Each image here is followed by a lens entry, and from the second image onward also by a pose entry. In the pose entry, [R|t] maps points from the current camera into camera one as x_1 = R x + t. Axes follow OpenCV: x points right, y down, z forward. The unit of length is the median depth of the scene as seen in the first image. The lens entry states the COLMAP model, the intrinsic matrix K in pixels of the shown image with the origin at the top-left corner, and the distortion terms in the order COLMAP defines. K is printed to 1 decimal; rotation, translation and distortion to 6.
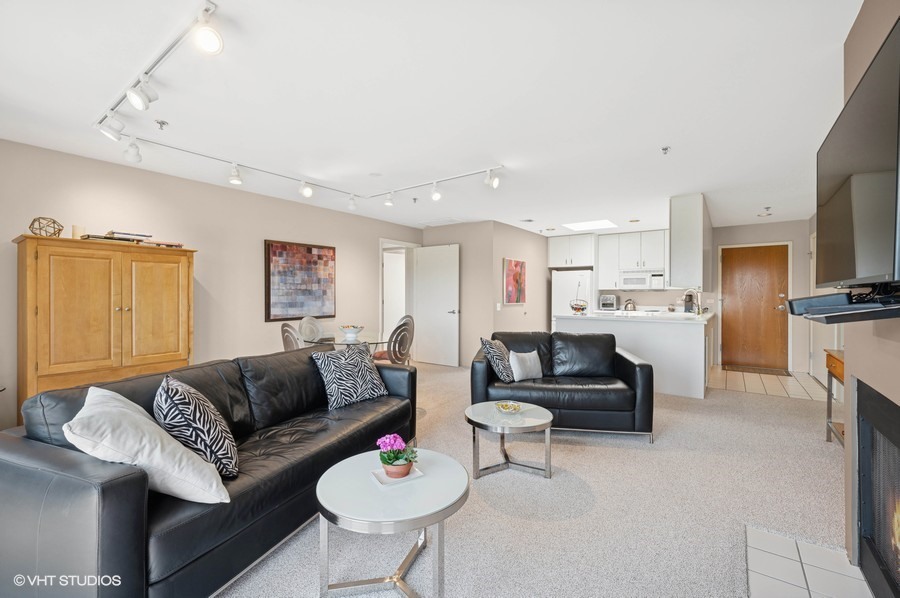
lens RADIAL K [[377.5, 0, 446.4], [0, 377.5, 295.4], [0, 0, 1]] dist [0.000965, 0.000109]
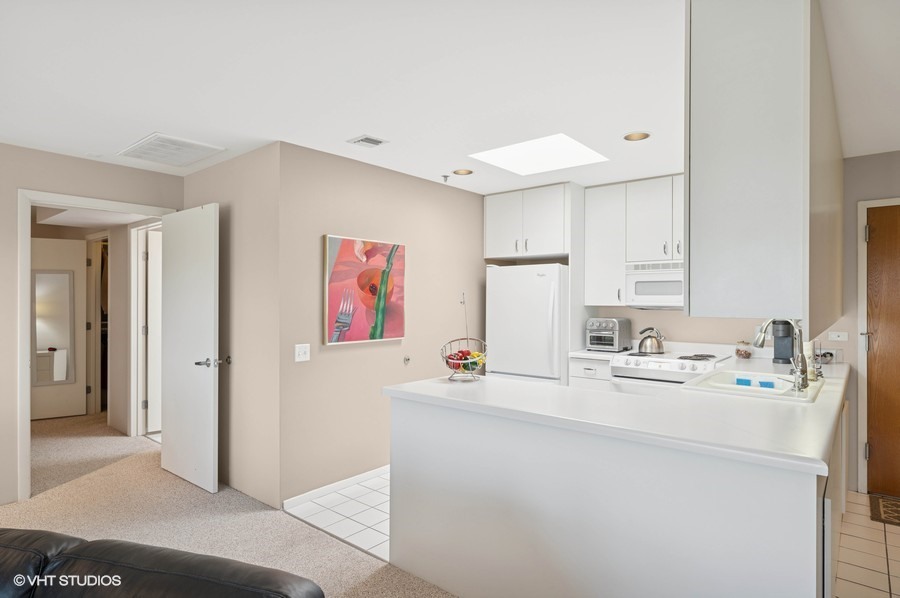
lens RADIAL K [[504.2, 0, 452.8], [0, 504.2, 299.8], [0, 0, 1]] dist [0.017107, -0.000621]
pose [[0.998716, -0.001305, -0.050645, 0.294863], [0.001172, 0.999996, -0.002648, -0.023025], [0.050648, 0.002585, 0.998713, 0.406974]]
